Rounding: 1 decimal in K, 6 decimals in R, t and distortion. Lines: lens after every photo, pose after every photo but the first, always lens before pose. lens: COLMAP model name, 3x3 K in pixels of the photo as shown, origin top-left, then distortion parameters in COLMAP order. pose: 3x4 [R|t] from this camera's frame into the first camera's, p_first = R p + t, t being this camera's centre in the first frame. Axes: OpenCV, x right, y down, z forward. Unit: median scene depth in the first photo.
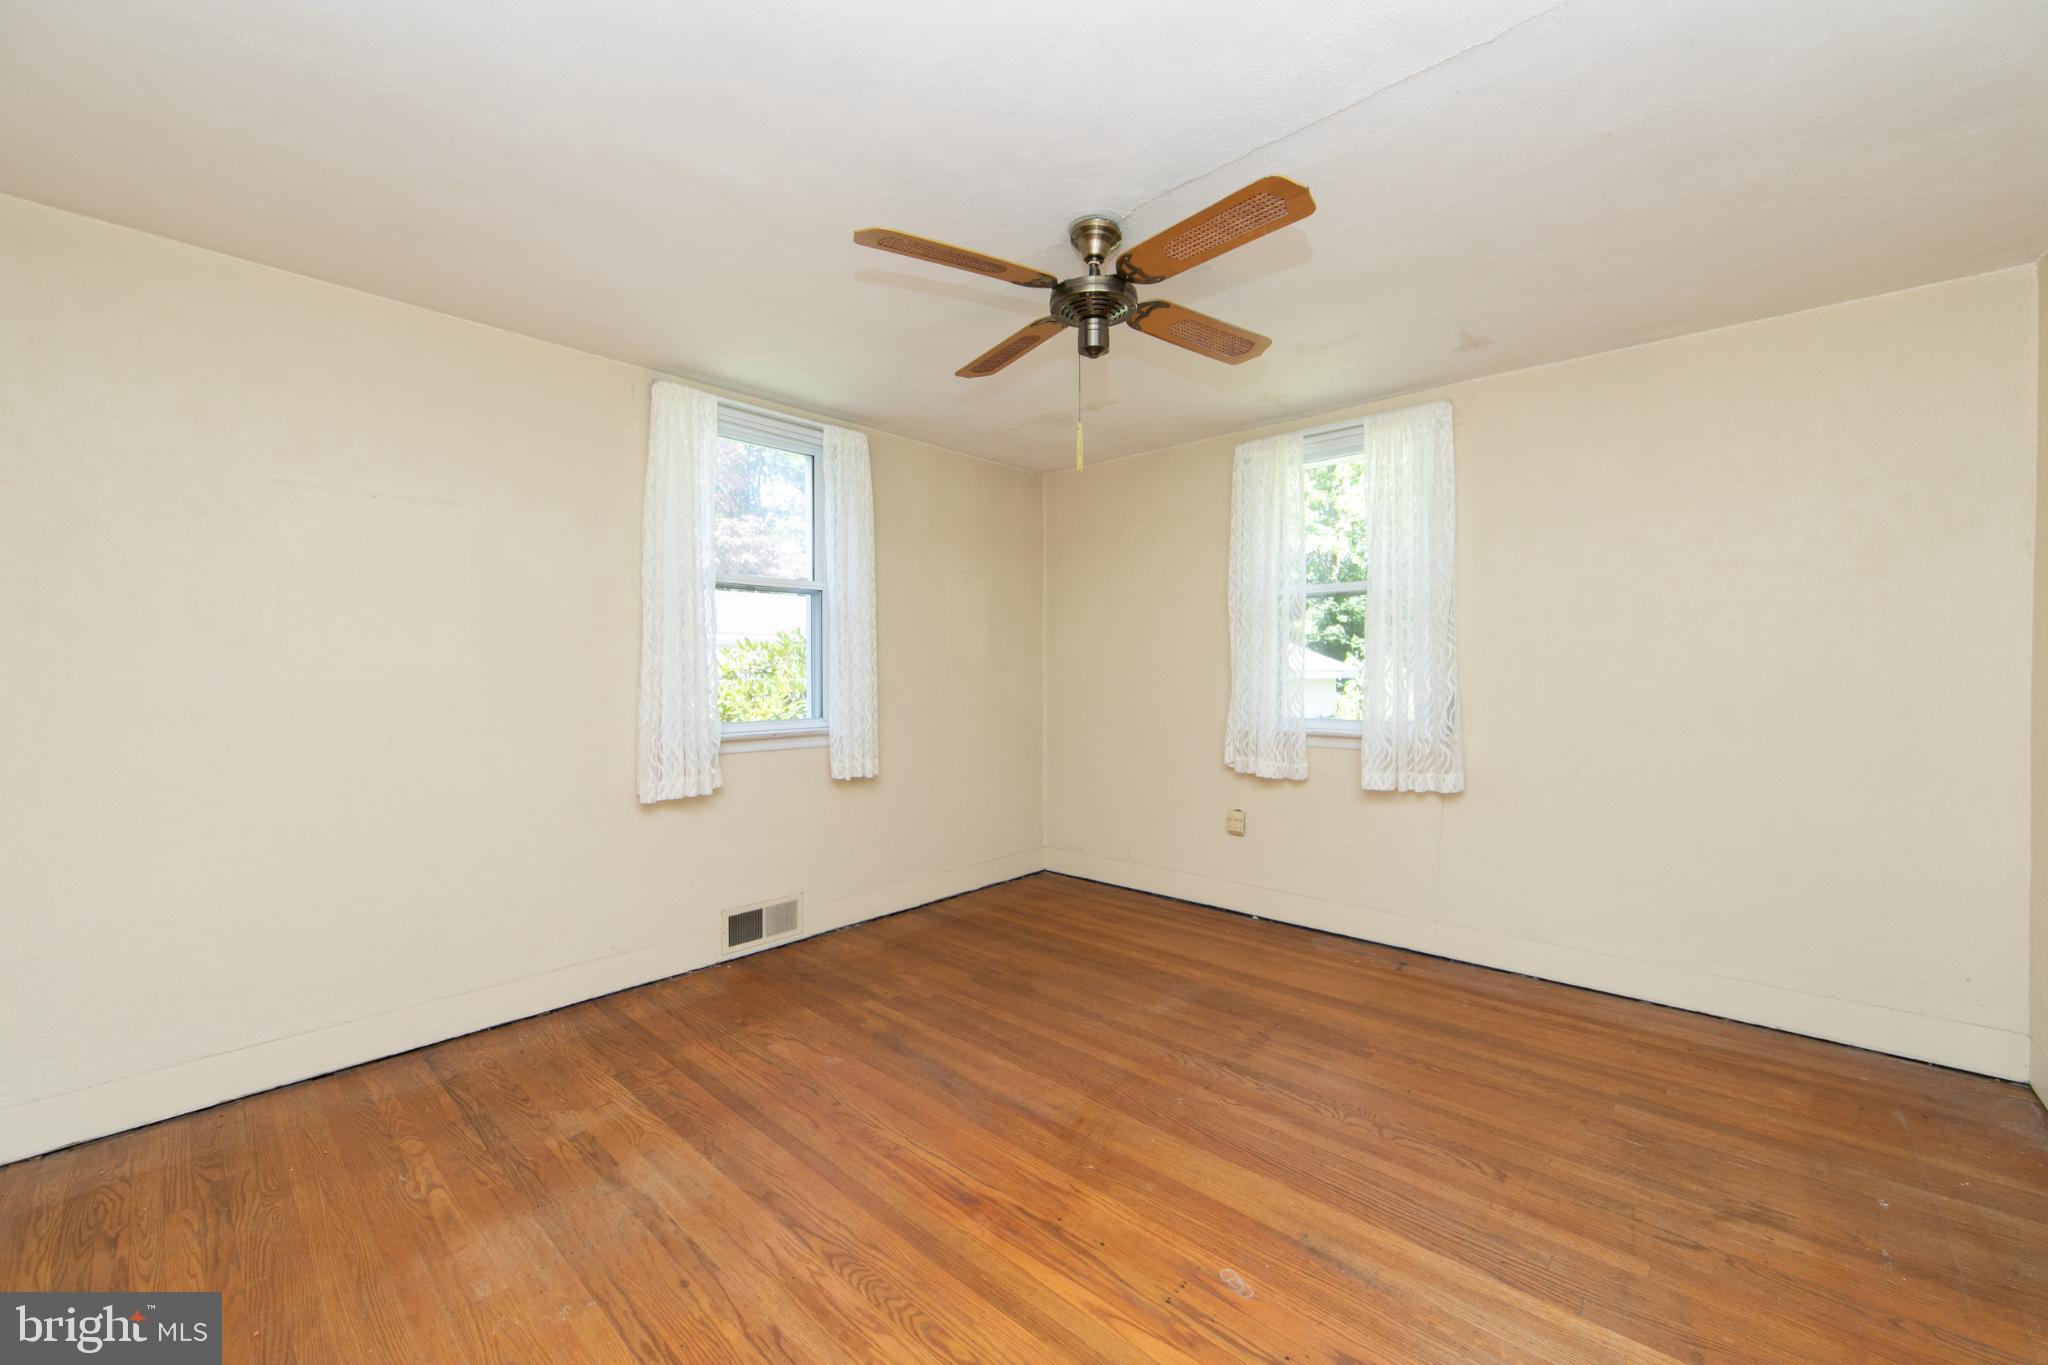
lens RADIAL K [[797.1, 0, 1024.0], [0, 797.1, 664.8], [0, 0, 1]] dist [-0.015887, -0.000133]
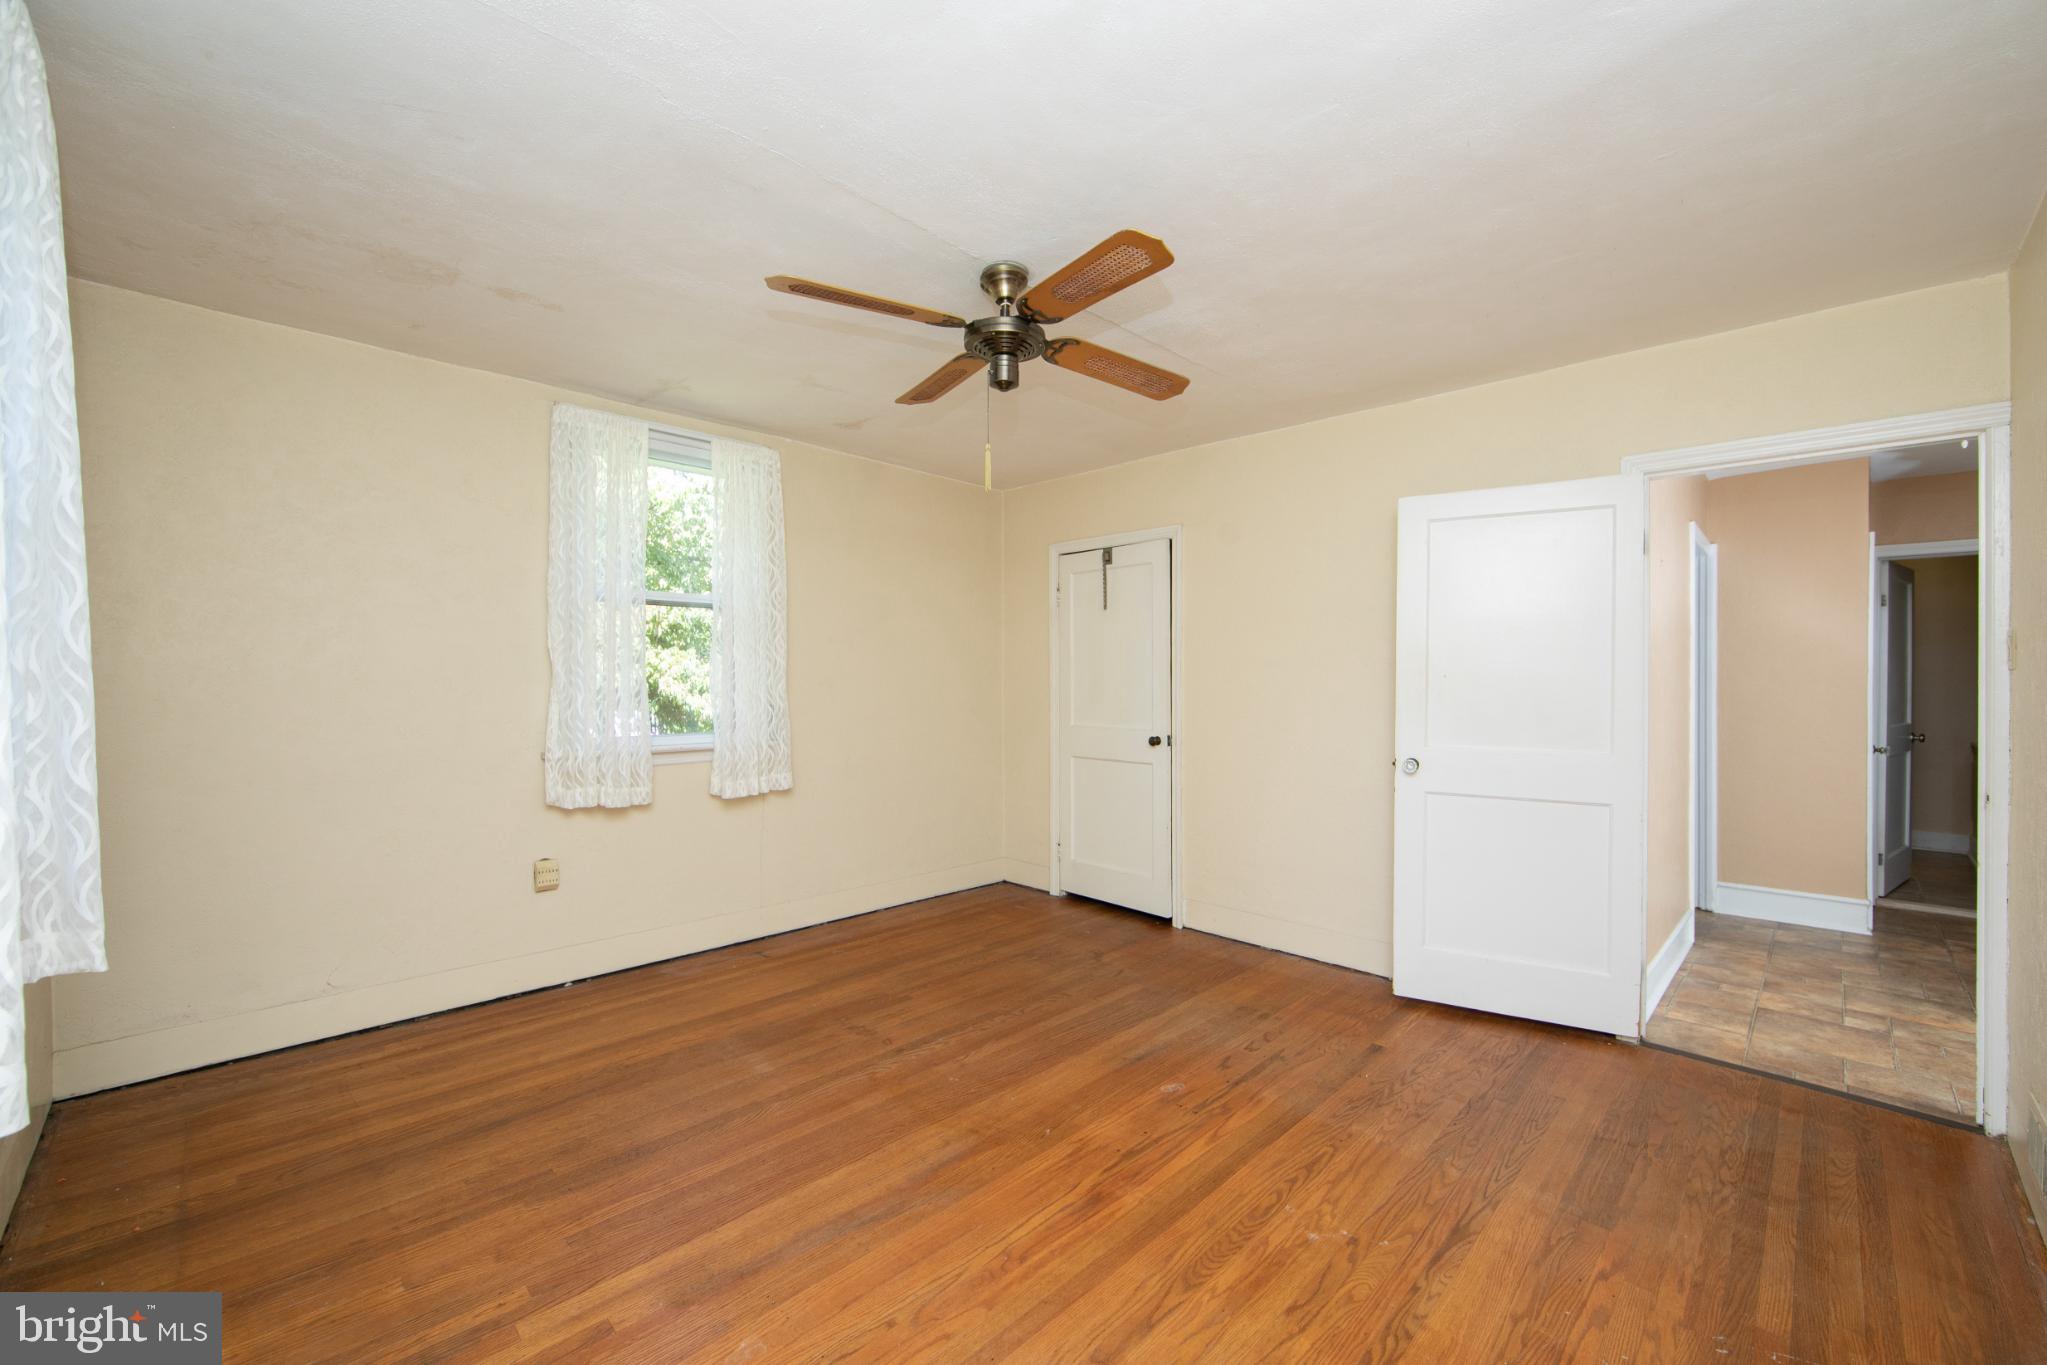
lens RADIAL K [[830.6, 0, 1027.5], [0, 830.6, 657.9], [0, 0, 1]] dist [-0.021147, 0.000017]
pose [[0.041646, 0.025680, 0.998802, -0.887403], [-0.004259, 0.999665, -0.025524, 0.001643], [-0.999123, -0.003191, 0.041741, 0.802522]]
